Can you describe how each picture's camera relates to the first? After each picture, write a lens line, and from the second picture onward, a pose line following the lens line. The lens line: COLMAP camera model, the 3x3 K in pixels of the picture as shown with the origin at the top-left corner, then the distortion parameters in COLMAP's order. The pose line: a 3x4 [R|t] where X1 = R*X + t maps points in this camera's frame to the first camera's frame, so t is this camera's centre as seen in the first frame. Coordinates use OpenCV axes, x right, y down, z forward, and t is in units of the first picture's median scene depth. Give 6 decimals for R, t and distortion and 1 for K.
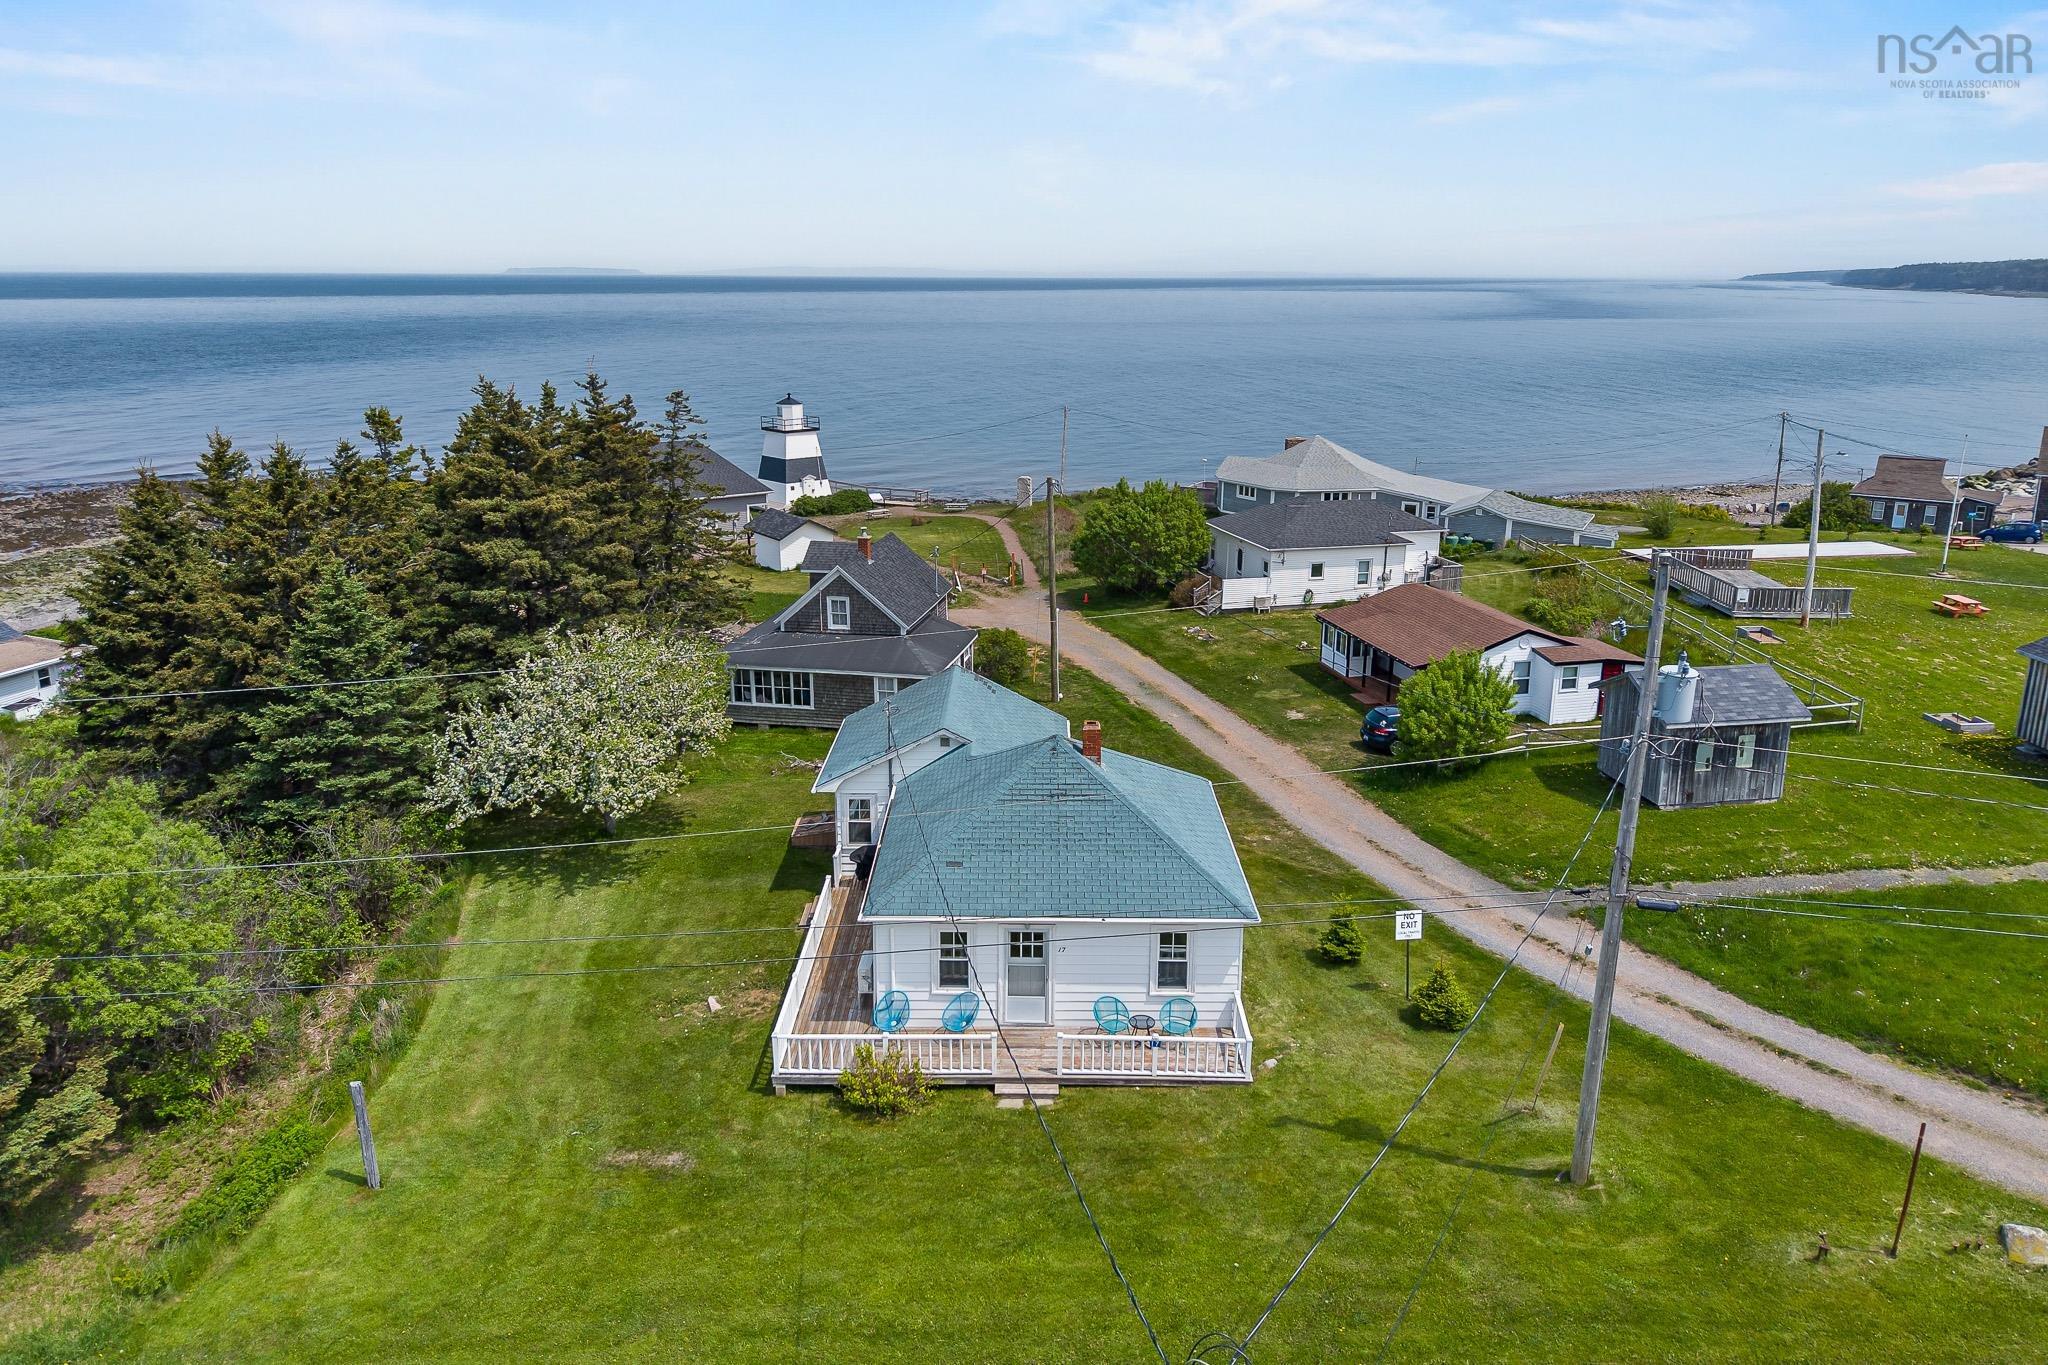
lens RADIAL K [[1373.3, 0, 1024.0], [0, 1373.3, 682.5], [0, 0, 1]] dist [0.010398, -0.001082]
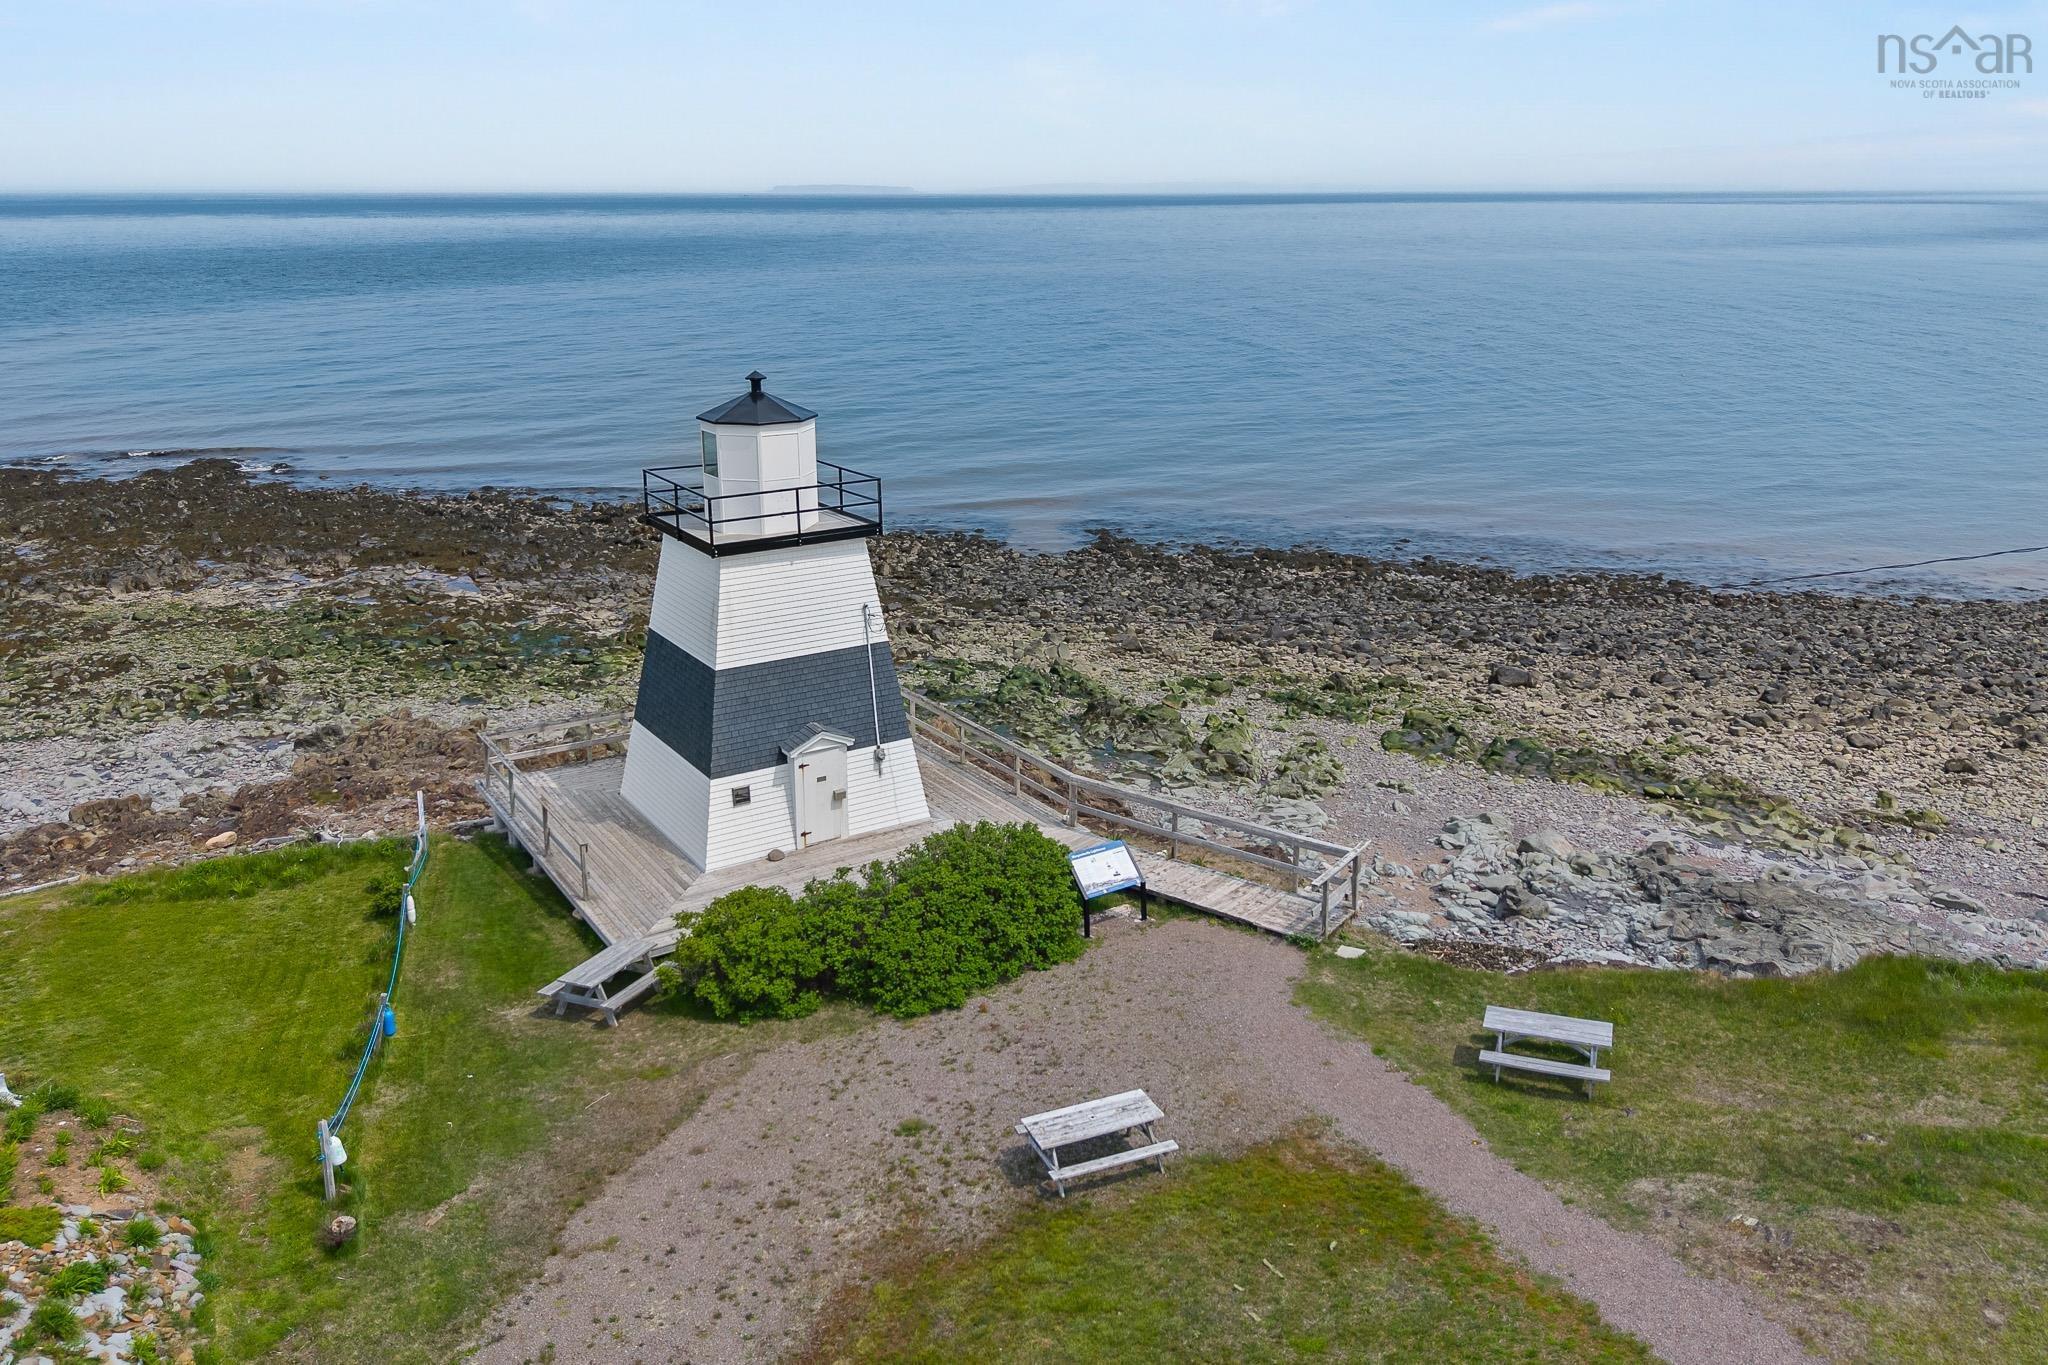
lens RADIAL K [[1370.4, 0, 1038.4], [0, 1370.4, 638.2], [0, 0, 1]] dist [0.051323, -0.070437]
pose [[0.980246, 0.056236, -0.189621, -0.266104], [-0.055068, 0.998417, 0.011423, -0.576653], [0.189964, -0.000755, 0.981791, 2.634853]]
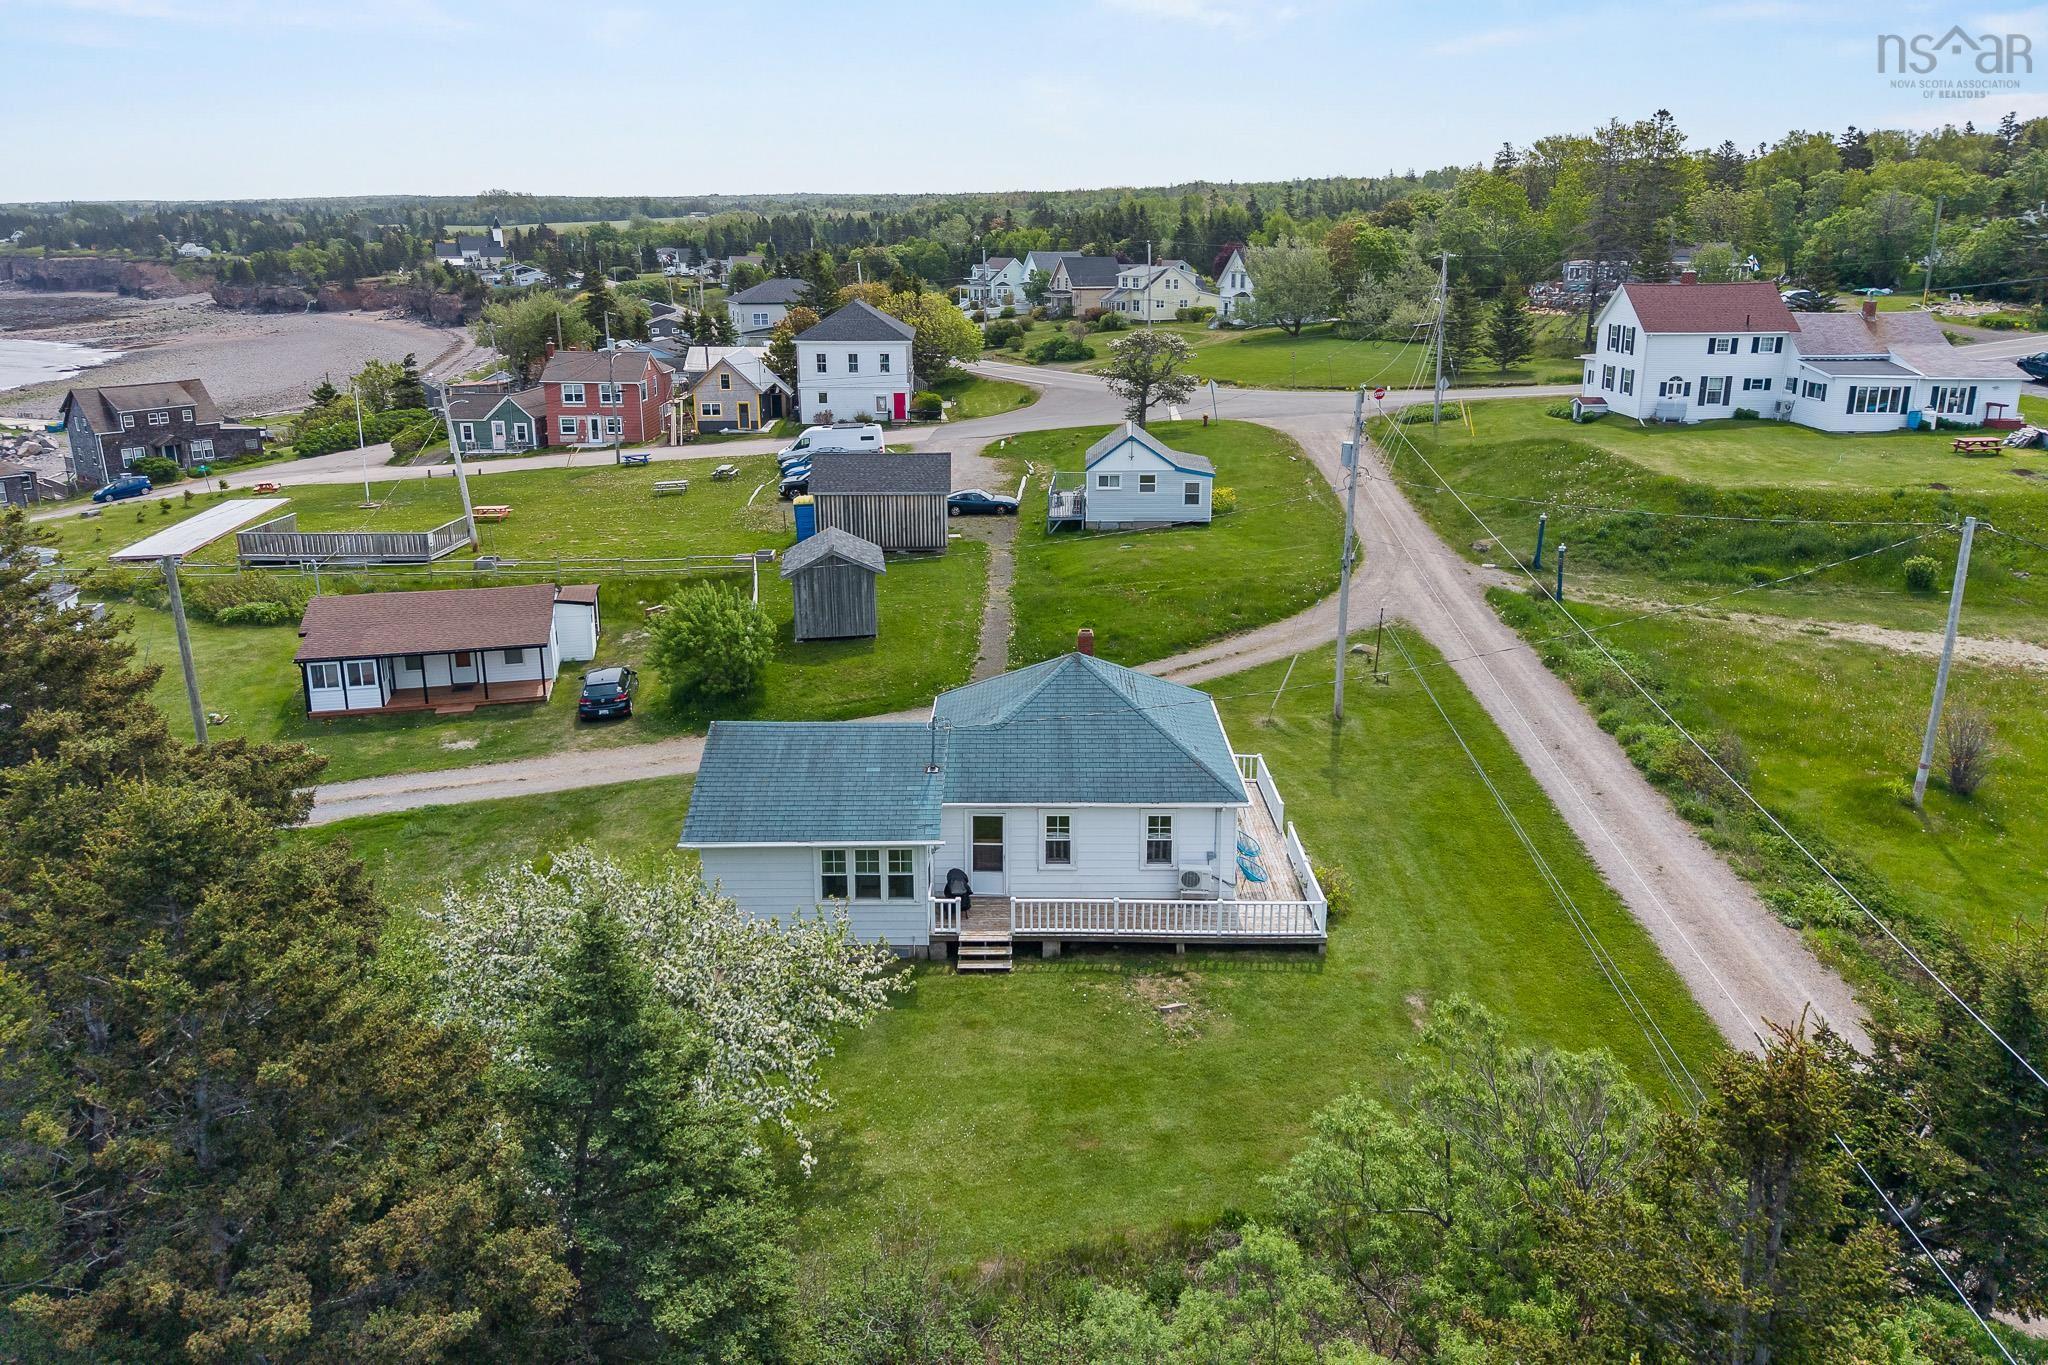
lens RADIAL K [[1370.4, 0, 1038.4], [0, 1370.4, 638.2], [0, 0, 1]] dist [0.051323, -0.070437]
pose [[-0.004327, -0.281338, 0.959599, -0.935719], [0.285845, 0.919220, 0.270789, -0.255064], [-0.958266, 0.275468, 0.076442, 0.812143]]
